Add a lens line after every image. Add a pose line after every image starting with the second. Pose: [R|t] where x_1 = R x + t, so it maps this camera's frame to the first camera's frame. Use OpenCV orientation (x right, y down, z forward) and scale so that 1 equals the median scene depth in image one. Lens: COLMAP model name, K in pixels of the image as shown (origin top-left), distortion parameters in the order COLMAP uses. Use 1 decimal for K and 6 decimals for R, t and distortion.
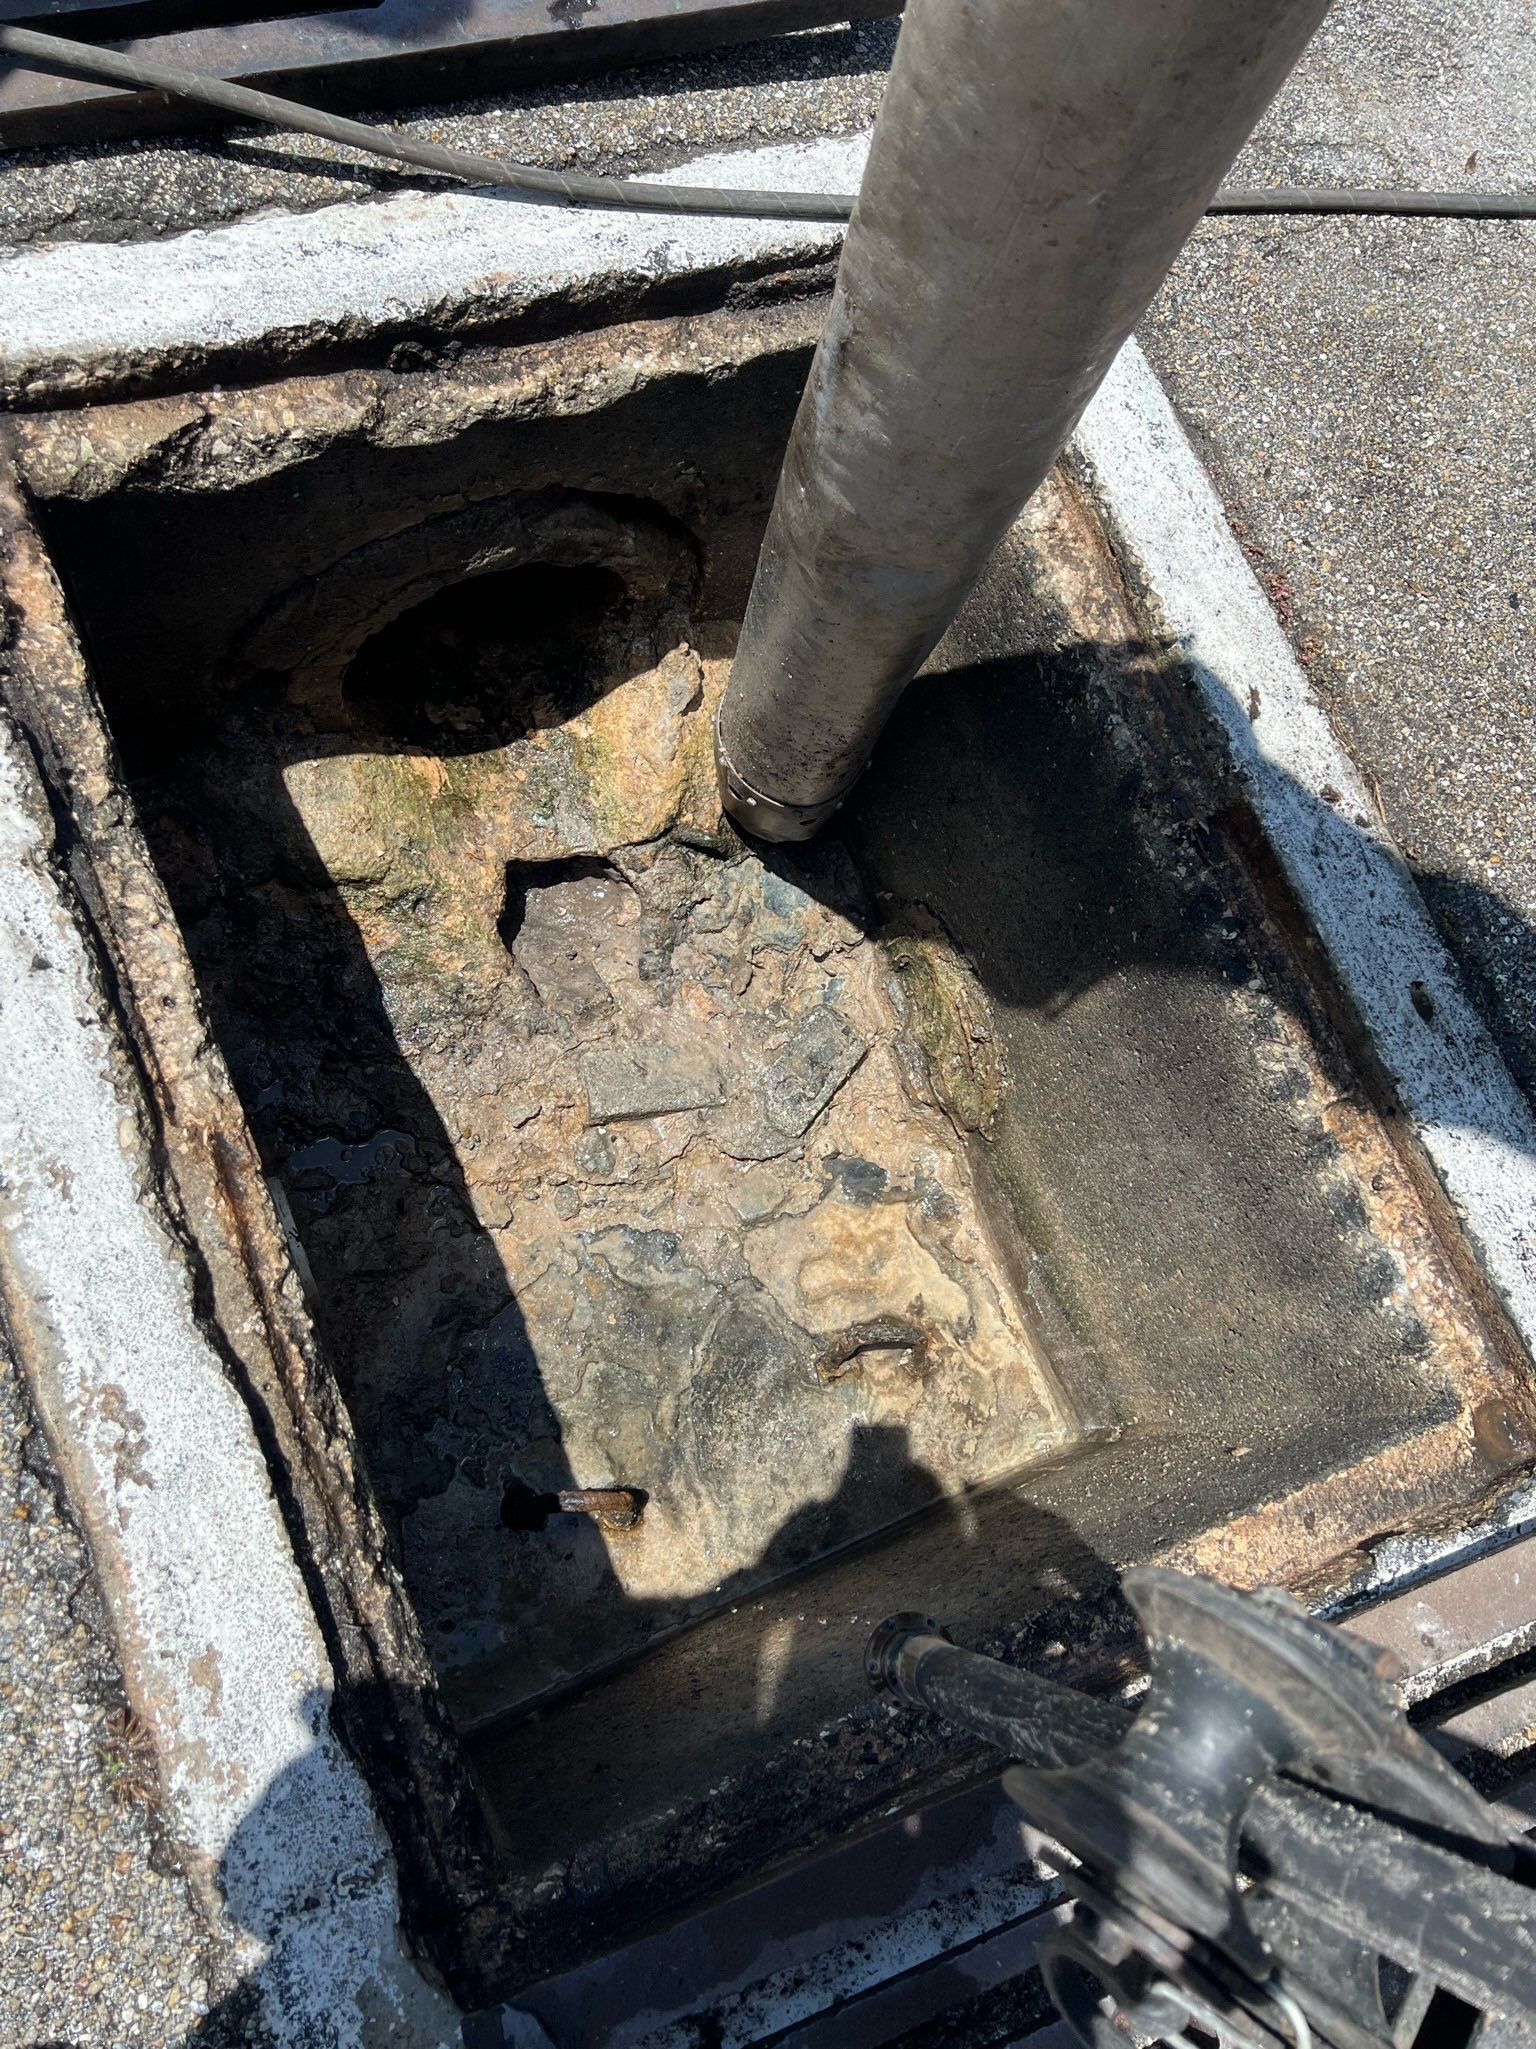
lens RADIAL K [[1565.1, 0, 744.0], [0, 1565.1, 1035.7], [0, 0, 1]] dist [0.047144, -0.040366]
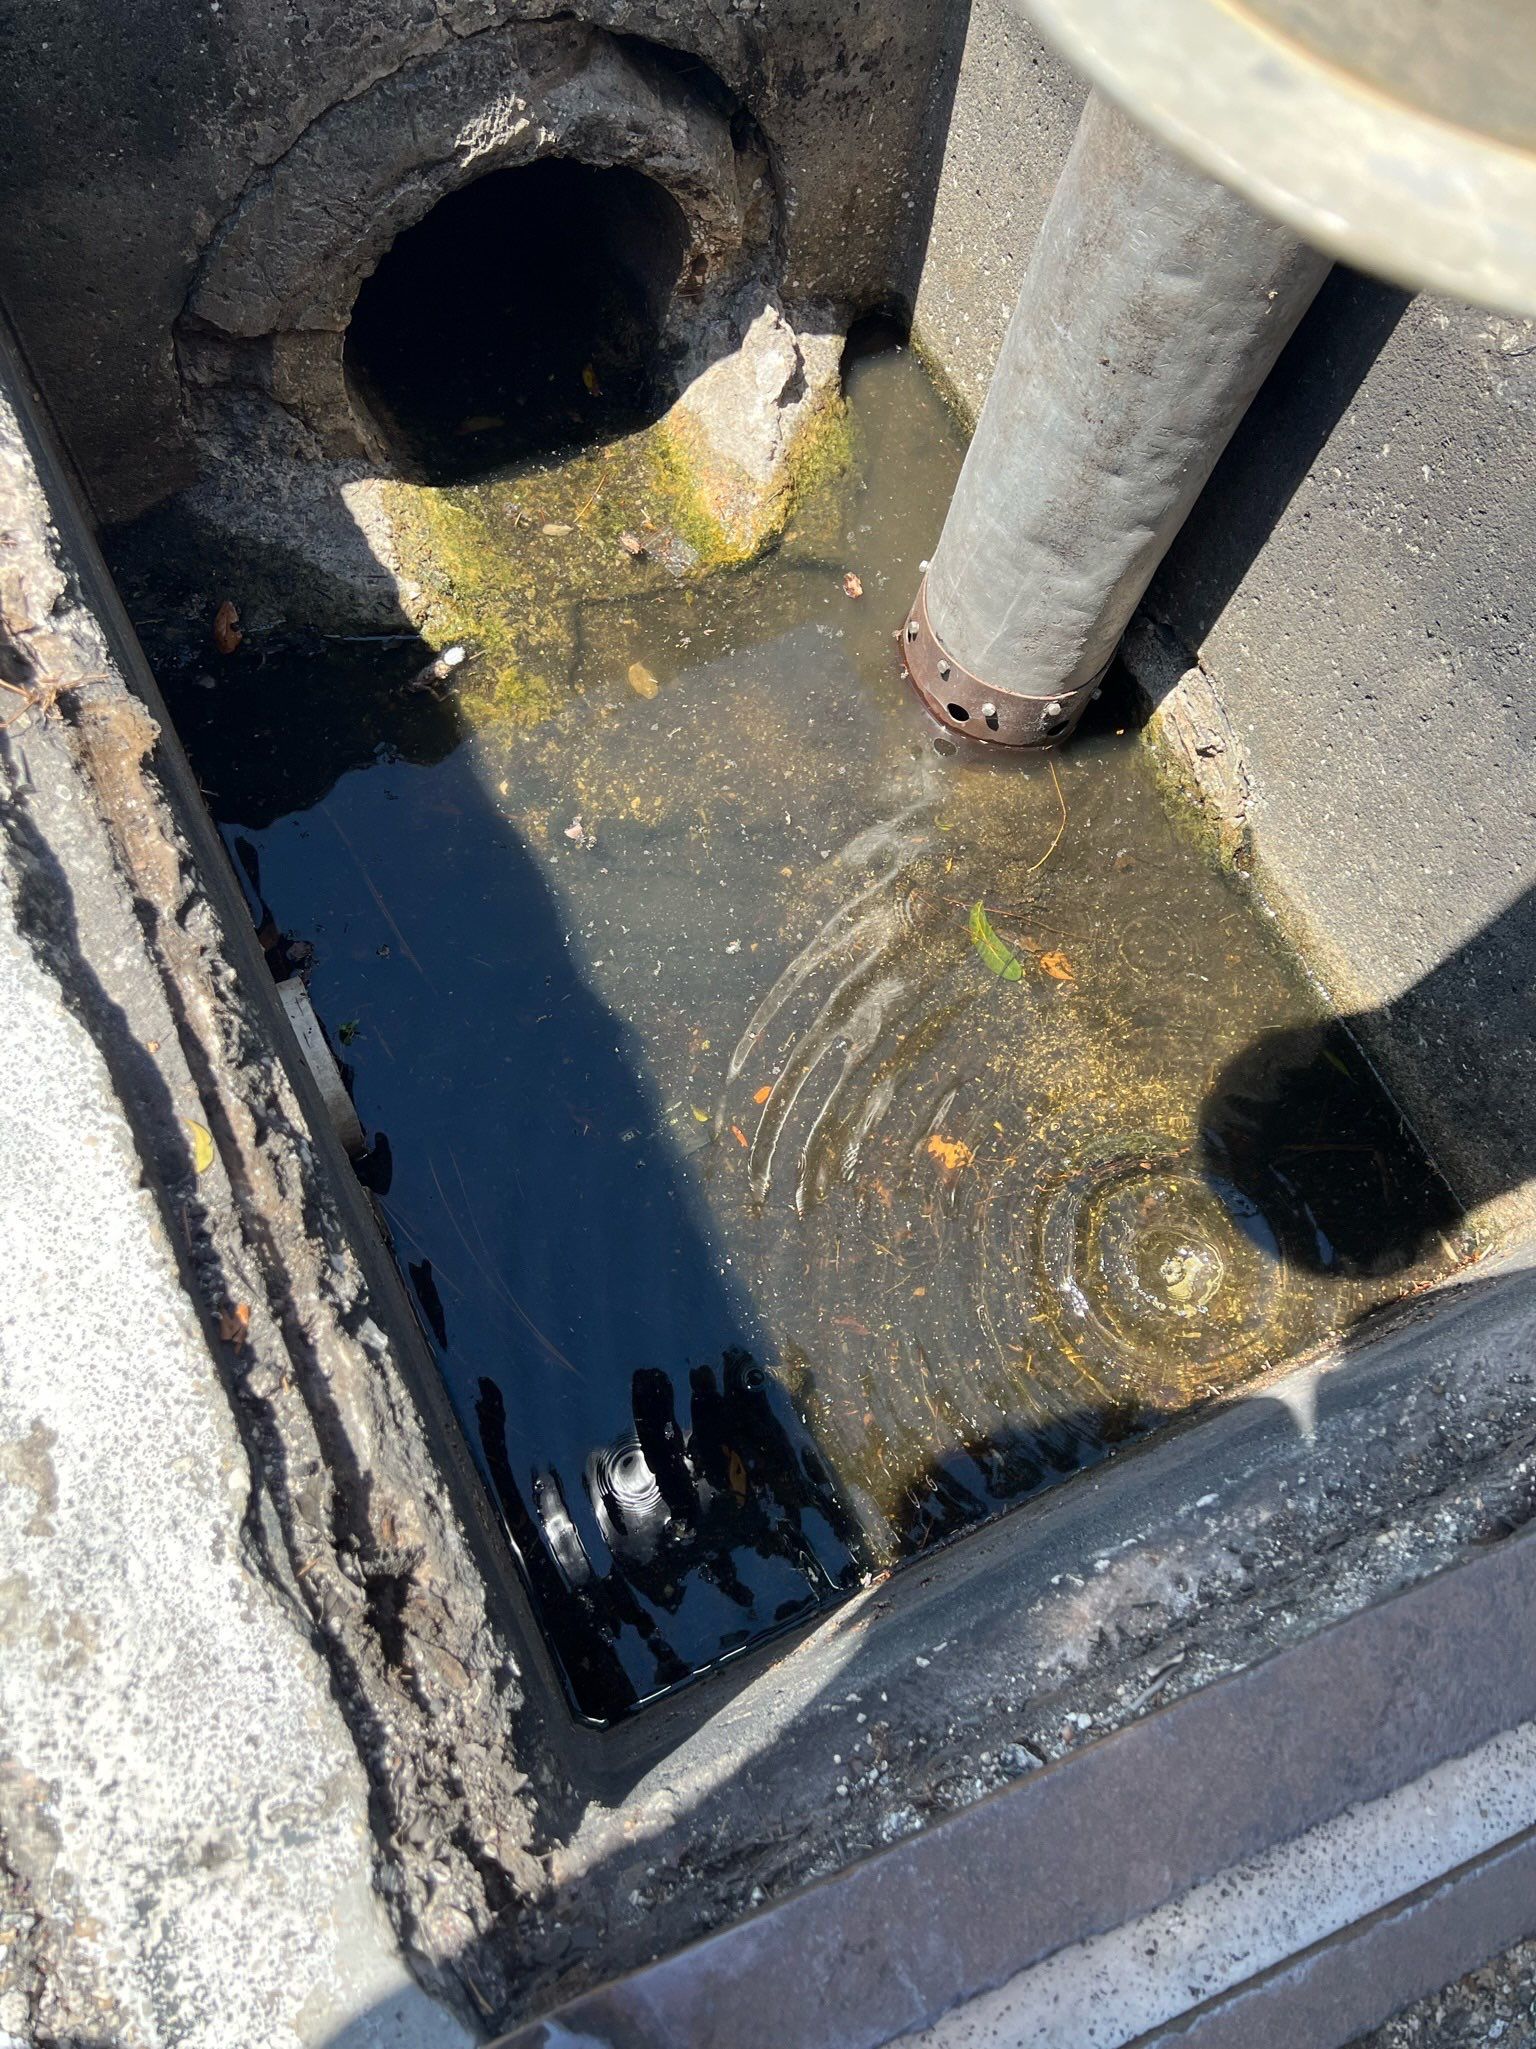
lens RADIAL K [[1579.8, 0, 761.7], [0, 1579.8, 1000.1], [0, 0, 1]] dist [0.015895, -0.001084]
pose [[0.990169, -0.098771, -0.099039, 0.003011], [0.091404, 0.992882, -0.076355, 0.210336], [0.105876, 0.066552, 0.992150, 0.301543]]
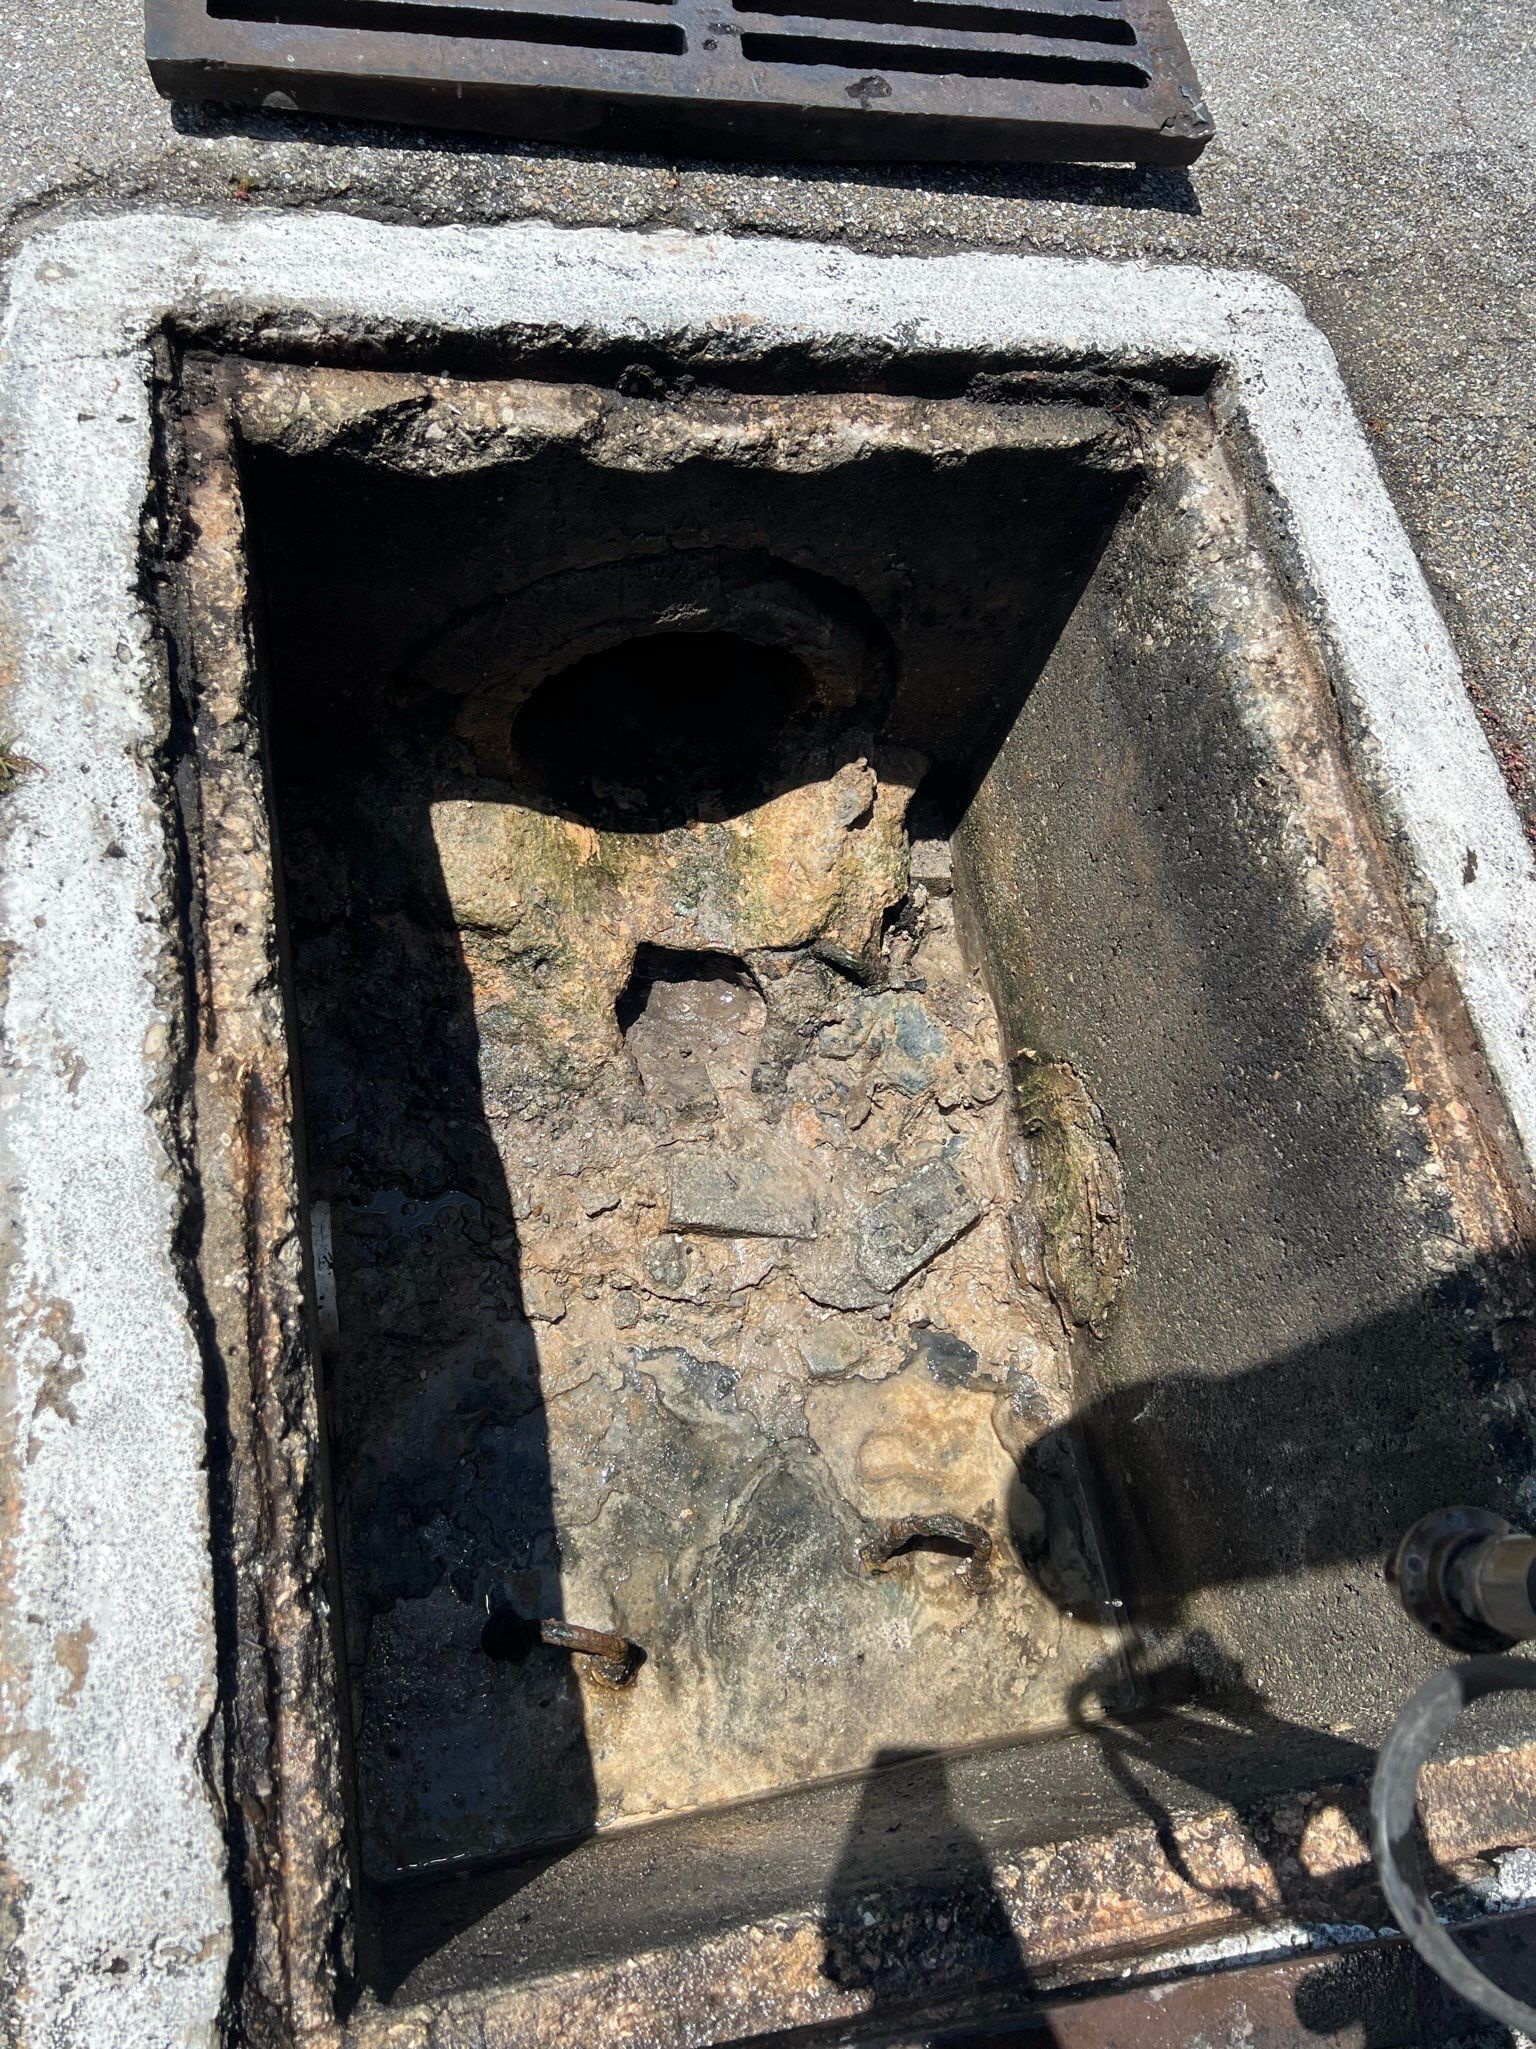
lens RADIAL K [[1566.7, 0, 749.2], [0, 1566.7, 1029.5], [0, 0, 1]] dist [0.052694, -0.052615]
pose [[0.978536, 0.180699, -0.099068, 0.025720], [-0.194254, 0.969302, -0.150731, 0.096291], [0.068790, 0.166740, 0.983598, 0.095197]]
